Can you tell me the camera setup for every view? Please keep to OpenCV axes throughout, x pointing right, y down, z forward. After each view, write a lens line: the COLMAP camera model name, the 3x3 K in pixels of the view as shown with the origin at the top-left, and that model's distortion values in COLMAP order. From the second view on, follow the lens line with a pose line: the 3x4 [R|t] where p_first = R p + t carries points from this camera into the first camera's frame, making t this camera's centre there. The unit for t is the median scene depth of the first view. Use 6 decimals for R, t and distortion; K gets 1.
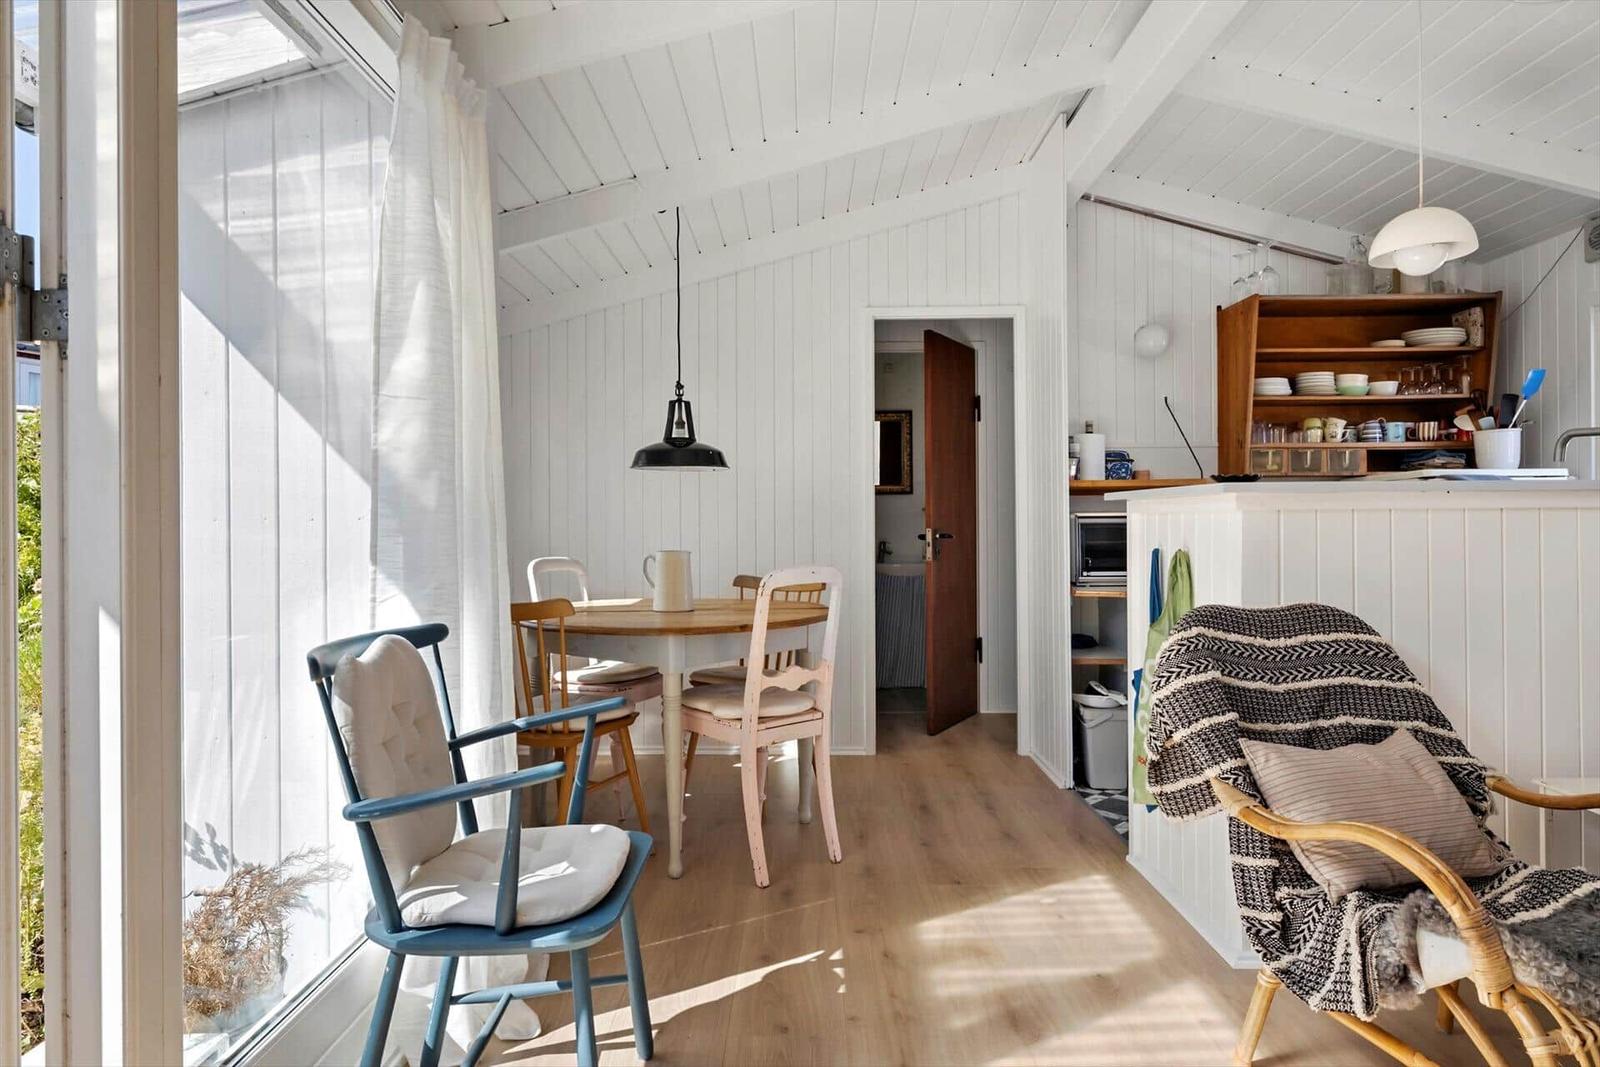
lens RADIAL K [[853.6, 0, 800.0], [0, 853.6, 533.5], [0, 0, 1]] dist [-0.000381, -0.000359]
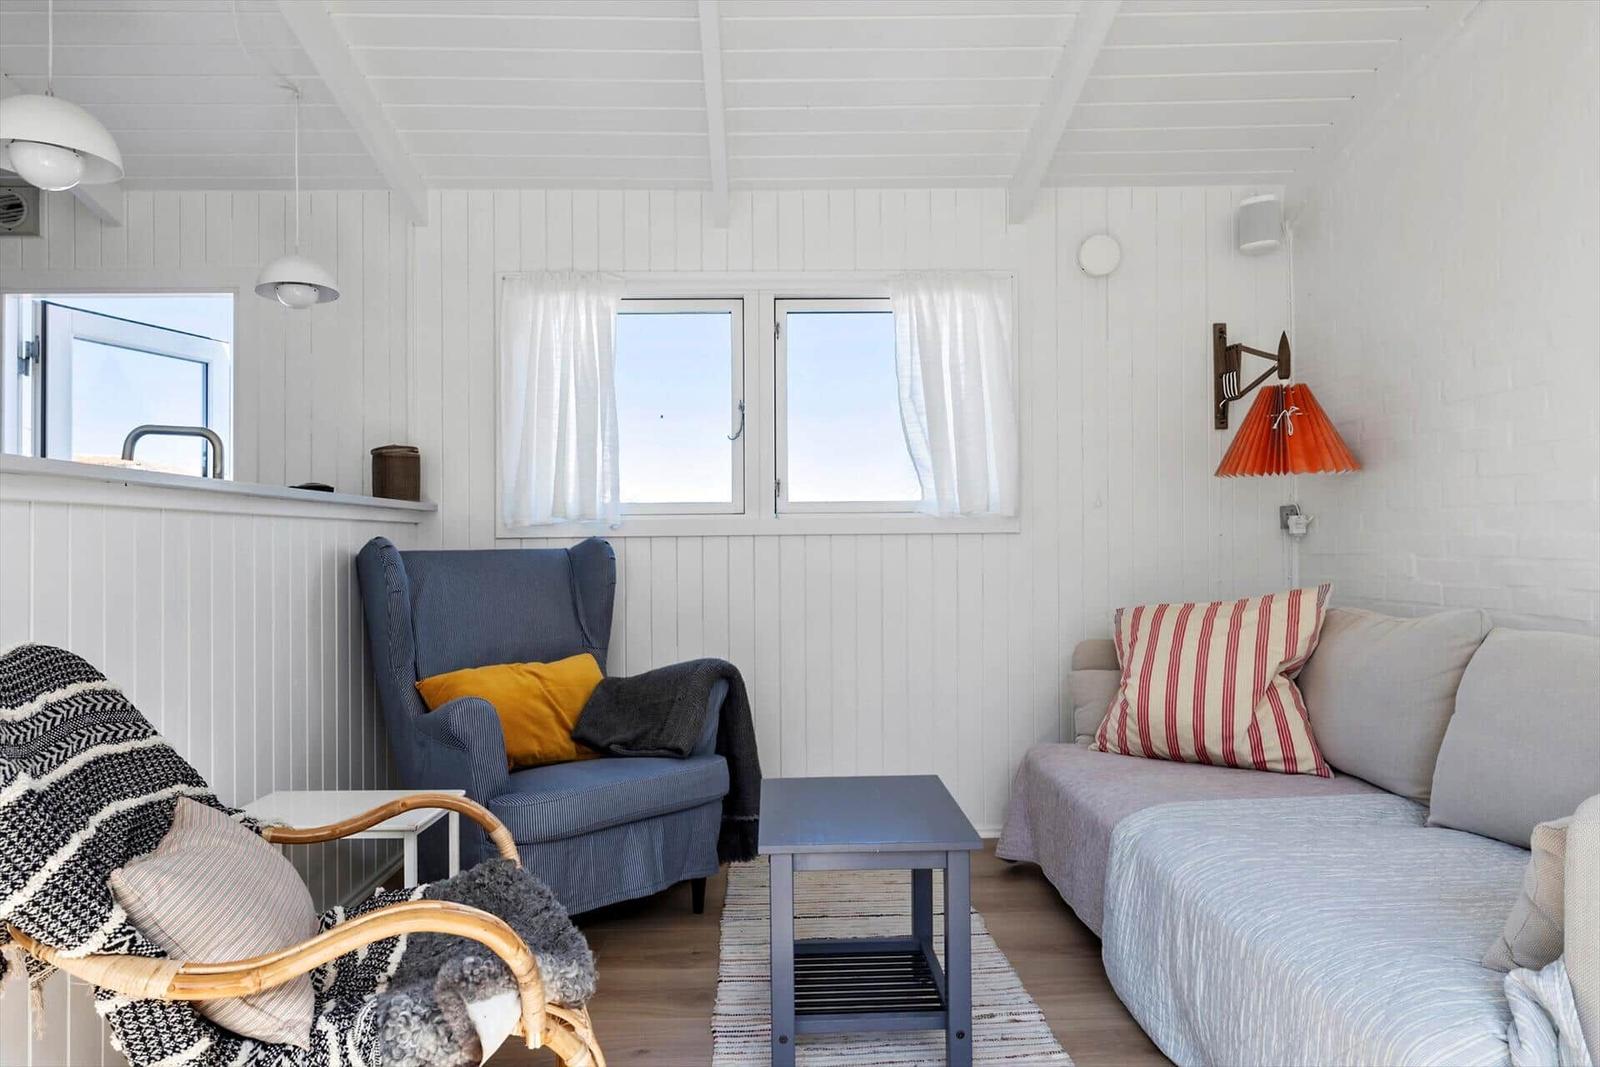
lens RADIAL K [[1004.8, 0, 800.0], [0, 1004.8, 533.5], [0, 0, 1]] dist [0.002432, 0.001921]
pose [[-0.024019, 0.014967, 0.999599, -0.184896], [0.009022, 0.999850, -0.014754, 0.017981], [-0.999671, 0.008664, -0.024150, 0.498526]]
